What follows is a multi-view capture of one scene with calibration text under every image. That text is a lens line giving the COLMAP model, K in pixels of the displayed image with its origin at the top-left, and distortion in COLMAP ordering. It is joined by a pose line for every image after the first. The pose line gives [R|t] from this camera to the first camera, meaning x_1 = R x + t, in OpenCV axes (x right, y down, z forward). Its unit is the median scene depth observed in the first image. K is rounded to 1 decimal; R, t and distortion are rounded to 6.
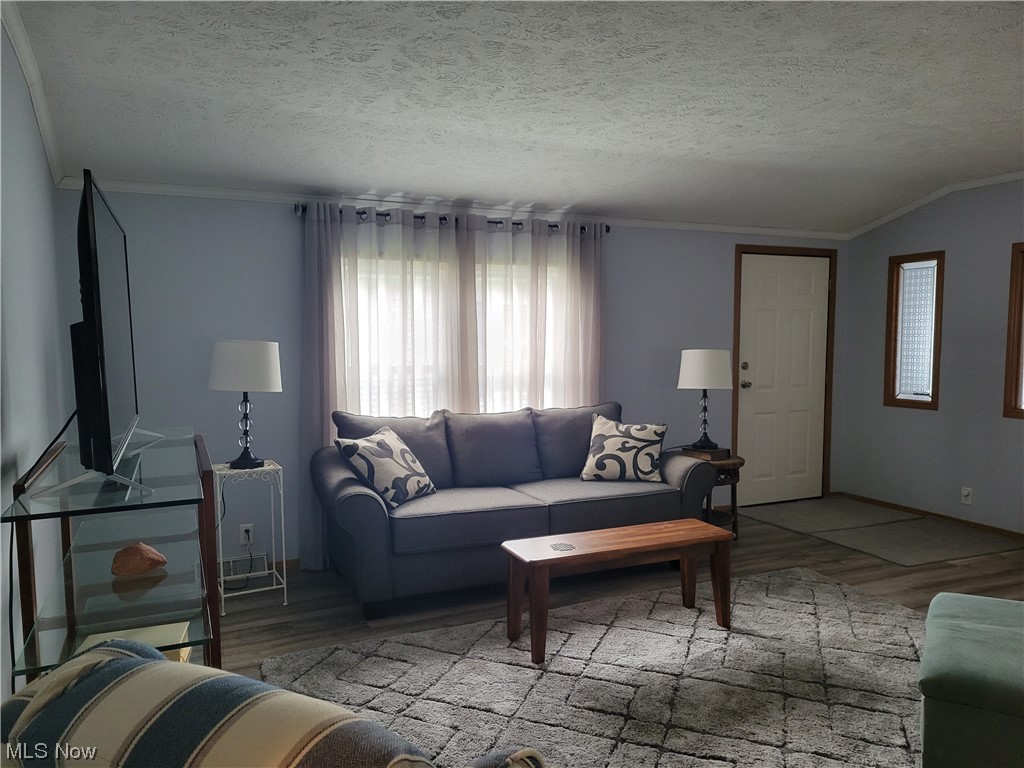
lens RADIAL K [[773.3, 0, 510.9], [0, 773.3, 407.7], [0, 0, 1]] dist [0.051534, 0.002718]
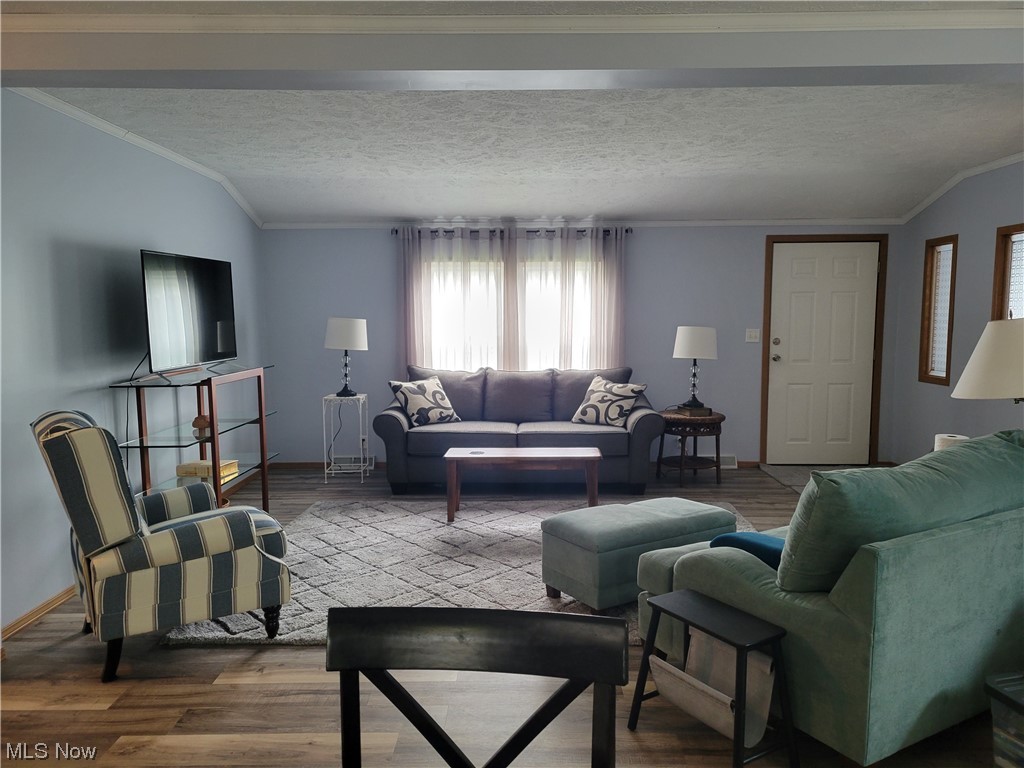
lens RADIAL K [[773.3, 0, 510.9], [0, 773.3, 407.7], [0, 0, 1]] dist [0.051534, 0.002718]
pose [[0.897730, 0.055215, -0.437072, 0.584572], [-0.041919, 0.998319, 0.040017, 0.018215], [0.438547, -0.017603, 0.898536, -0.260664]]
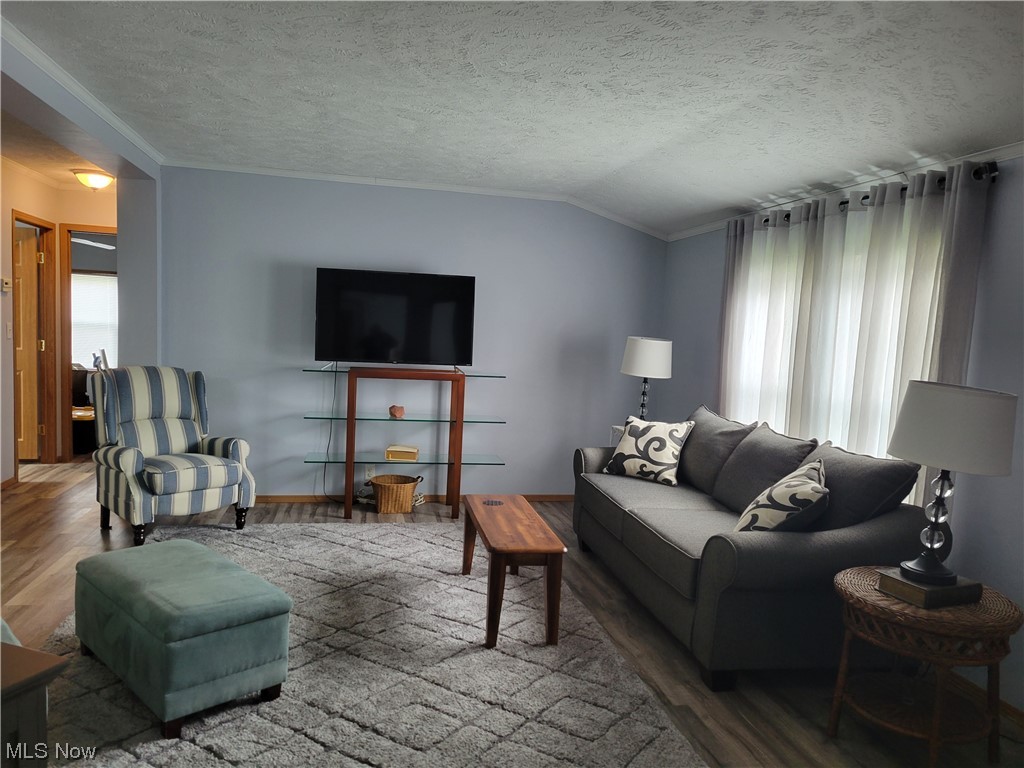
lens RADIAL K [[773.3, 0, 510.9], [0, 773.3, 407.7], [0, 0, 1]] dist [0.051534, 0.002718]
pose [[-0.245796, 0.096620, -0.964494, 0.893159], [-0.140420, 0.980975, 0.134056, -0.098365], [0.959097, 0.168385, -0.227552, 0.935938]]
